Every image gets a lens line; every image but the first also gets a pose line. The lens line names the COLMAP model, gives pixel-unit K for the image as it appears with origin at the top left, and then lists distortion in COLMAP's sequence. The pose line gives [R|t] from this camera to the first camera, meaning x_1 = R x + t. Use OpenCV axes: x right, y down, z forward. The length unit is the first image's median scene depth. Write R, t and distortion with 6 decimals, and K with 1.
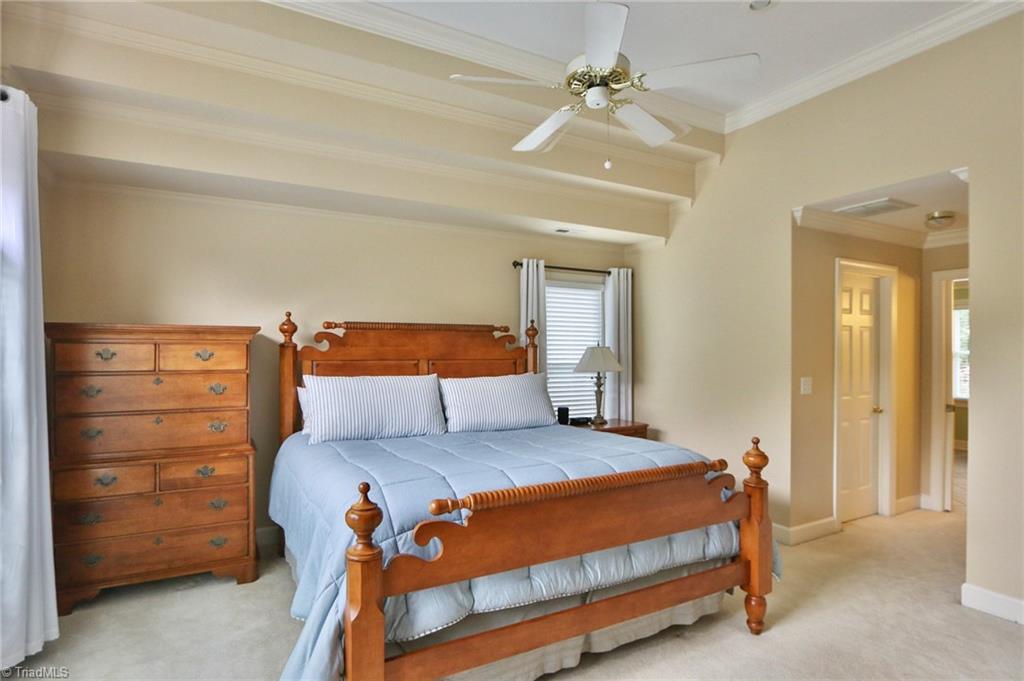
lens RADIAL K [[529.0, 0, 511.2], [0, 529.0, 351.1], [0, 0, 1]] dist [-0.015235, 0.001873]
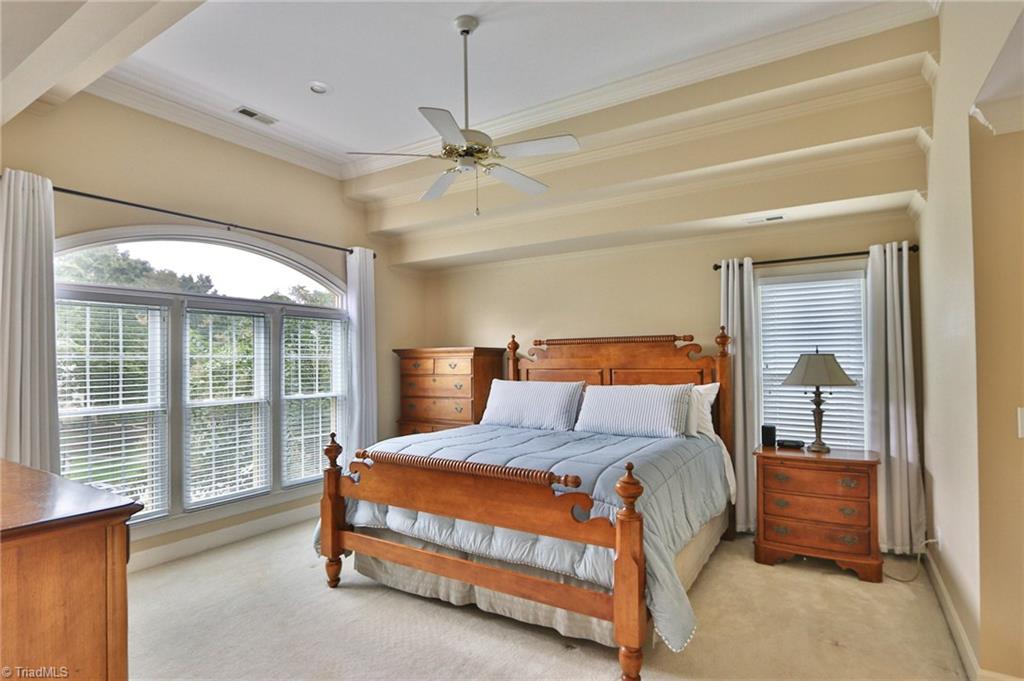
lens RADIAL K [[529.0, 0, 511.3], [0, 529.0, 341.8], [0, 0, 1]] dist [-0.015235, 0.001873]
pose [[0.492082, -0.041186, -0.869574, 0.677110], [0.008445, 0.999059, -0.042540, 0.004141], [0.870508, 0.013590, 0.491967, 0.239087]]
